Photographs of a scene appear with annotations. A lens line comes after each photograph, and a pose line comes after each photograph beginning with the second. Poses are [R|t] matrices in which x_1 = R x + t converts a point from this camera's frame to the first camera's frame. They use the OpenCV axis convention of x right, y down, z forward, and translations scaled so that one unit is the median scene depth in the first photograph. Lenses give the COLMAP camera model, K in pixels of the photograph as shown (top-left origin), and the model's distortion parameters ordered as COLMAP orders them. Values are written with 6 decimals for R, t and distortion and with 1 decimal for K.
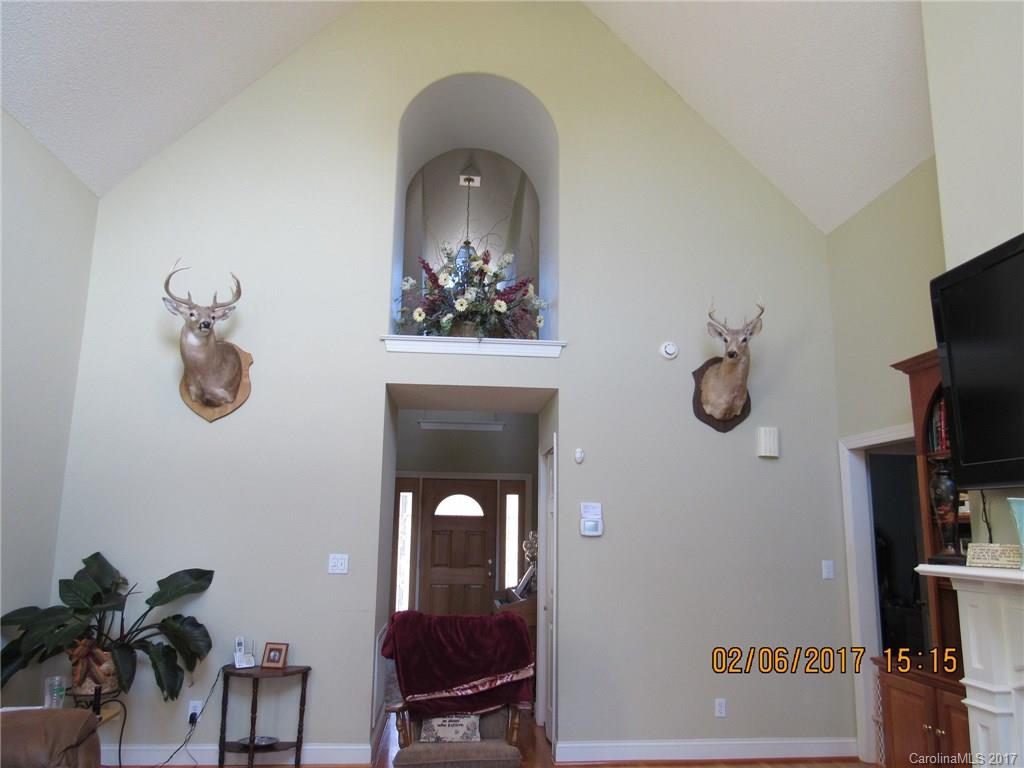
lens RADIAL K [[730.3, 0, 515.3], [0, 730.3, 387.7], [0, 0, 1]] dist [0.000579, 0.000120]
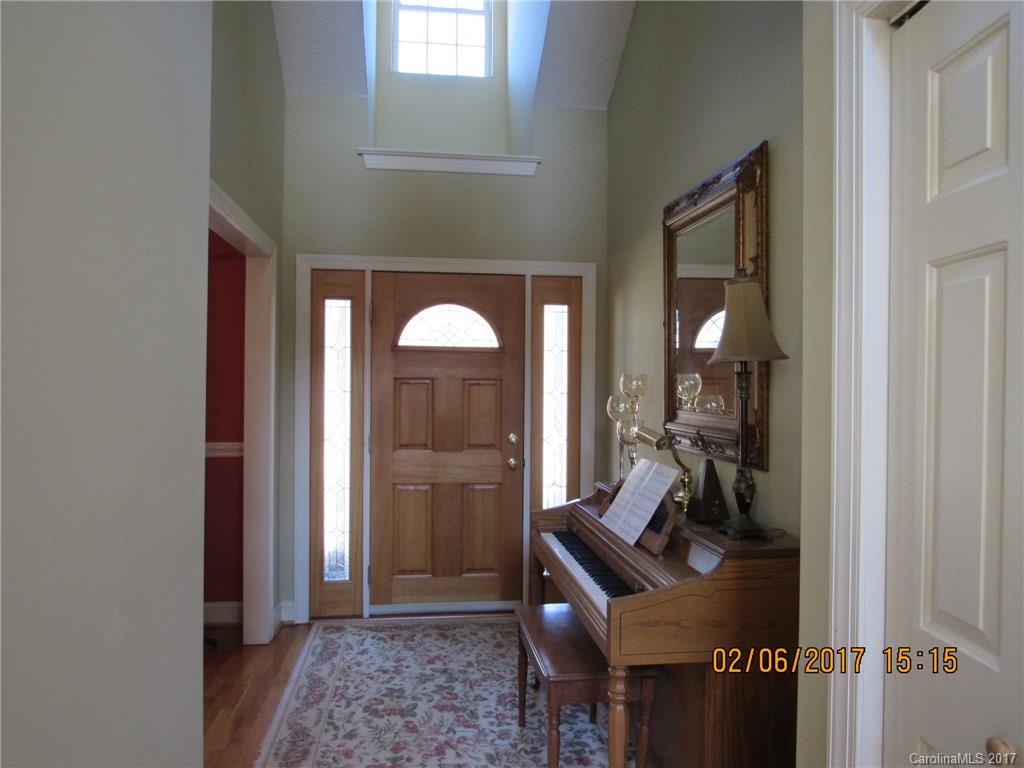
lens RADIAL K [[730.3, 0, 509.5], [0, 730.3, 384.0], [0, 0, 1]] dist [0.000579, 0.000120]
pose [[0.997974, -0.004115, 0.063493, -0.067311], [-0.008066, 0.981672, 0.190406, 0.105817], [-0.063113, -0.190533, 0.979650, 0.512026]]
